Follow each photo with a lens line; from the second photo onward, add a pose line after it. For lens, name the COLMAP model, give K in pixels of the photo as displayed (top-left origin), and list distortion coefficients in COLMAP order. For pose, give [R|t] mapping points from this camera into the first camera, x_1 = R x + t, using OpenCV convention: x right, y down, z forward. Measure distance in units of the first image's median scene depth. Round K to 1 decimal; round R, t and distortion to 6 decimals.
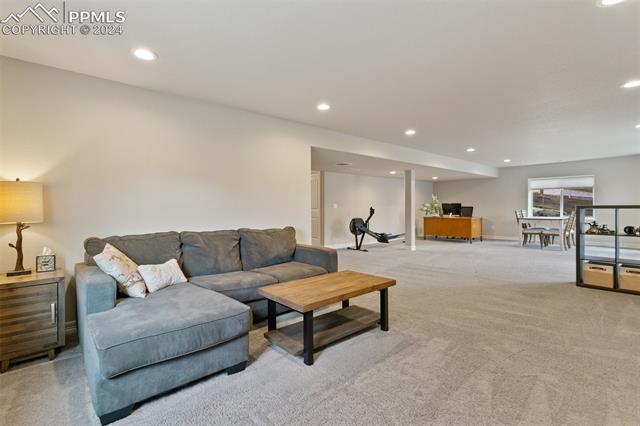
lens RADIAL K [[307.7, 0, 322.2], [0, 307.7, 207.1], [0, 0, 1]] dist [0.001595, 0.000438]
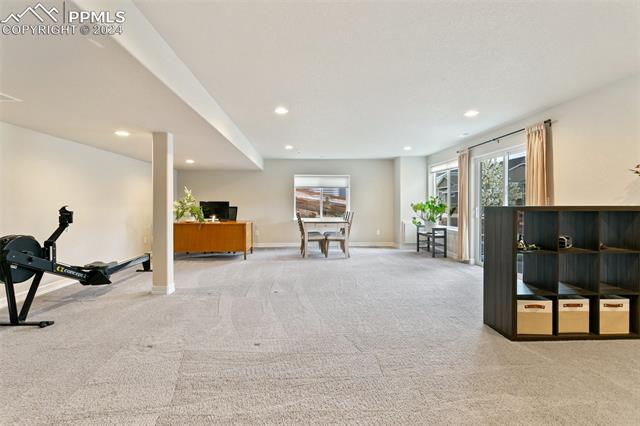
lens RADIAL K [[307.7, 0, 322.2], [0, 307.7, 207.1], [0, 0, 1]] dist [0.001595, 0.000438]
pose [[0.635406, 0.004639, 0.772164, 0.057529], [-0.007289, 0.999973, -0.000010, -0.001771], [-0.772144, -0.005622, 0.635423, 0.441808]]
